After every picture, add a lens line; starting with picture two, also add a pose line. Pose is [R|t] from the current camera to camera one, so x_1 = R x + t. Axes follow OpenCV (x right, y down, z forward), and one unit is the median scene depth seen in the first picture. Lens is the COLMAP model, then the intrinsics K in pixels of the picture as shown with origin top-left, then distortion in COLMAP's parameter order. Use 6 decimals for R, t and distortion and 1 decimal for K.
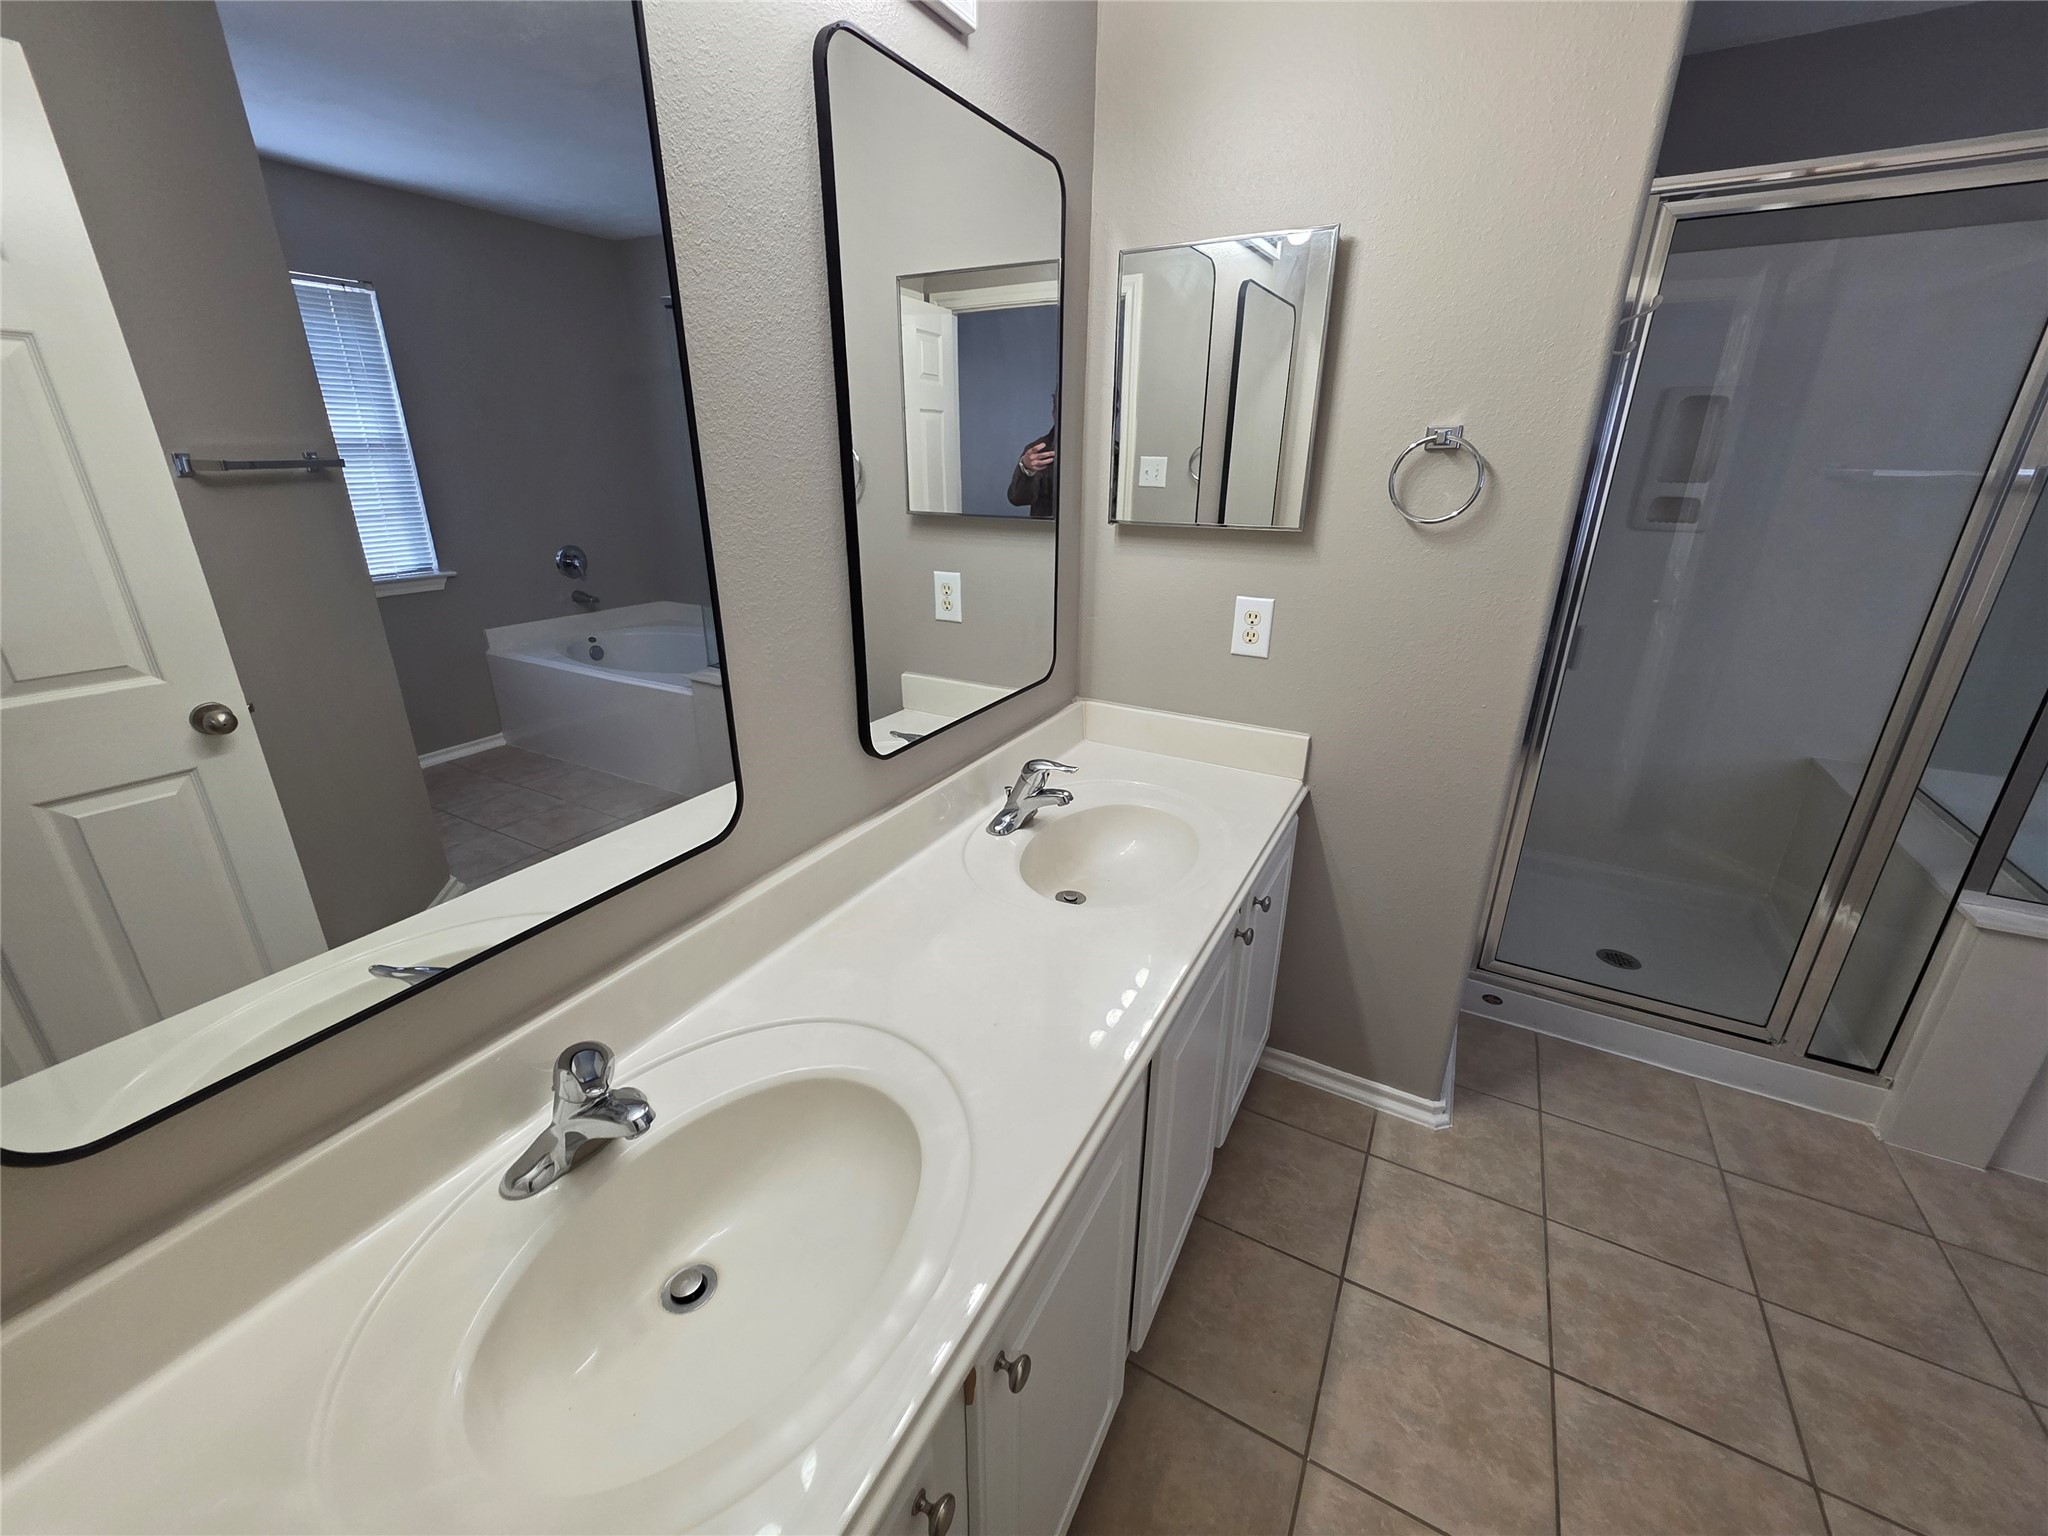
lens RADIAL K [[816.9, 0, 1020.1], [0, 816.9, 768.0], [0, 0, 1]] dist [0.002480, 0.000191]
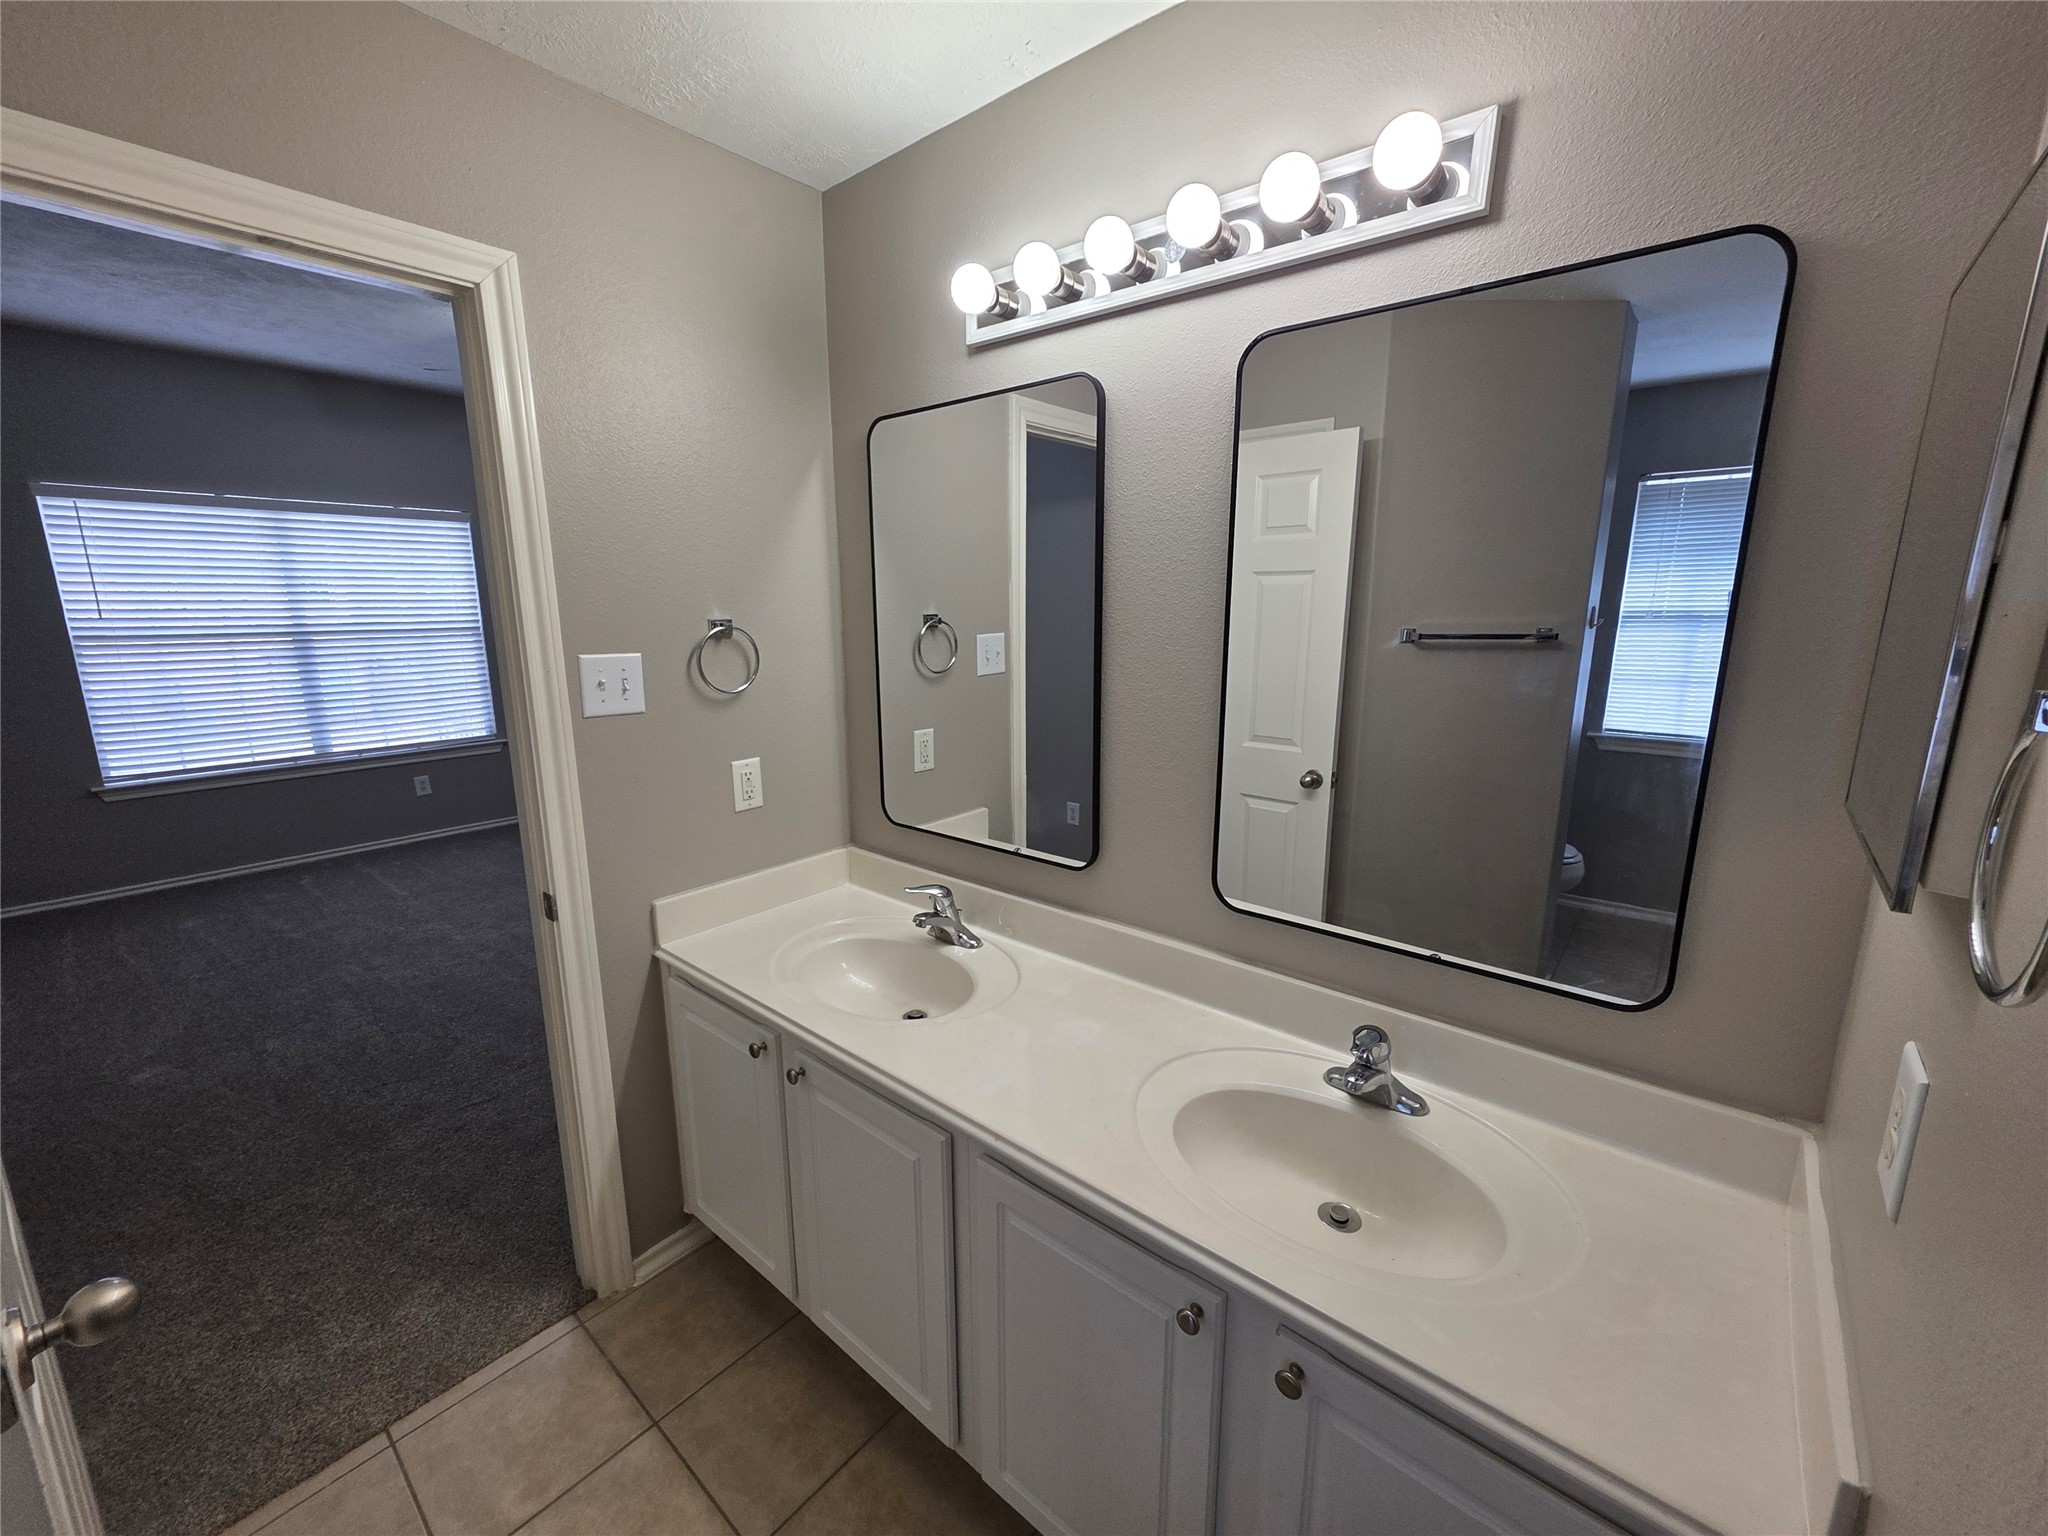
lens RADIAL K [[816.9, 0, 1027.4], [0, 816.9, 767.2], [0, 0, 1]] dist [0.002480, 0.000191]
pose [[-0.201852, 0.187435, -0.961314, 0.745374], [-0.346768, 0.904262, 0.249123, -0.296420], [0.915973, 0.383639, -0.117531, 0.646635]]
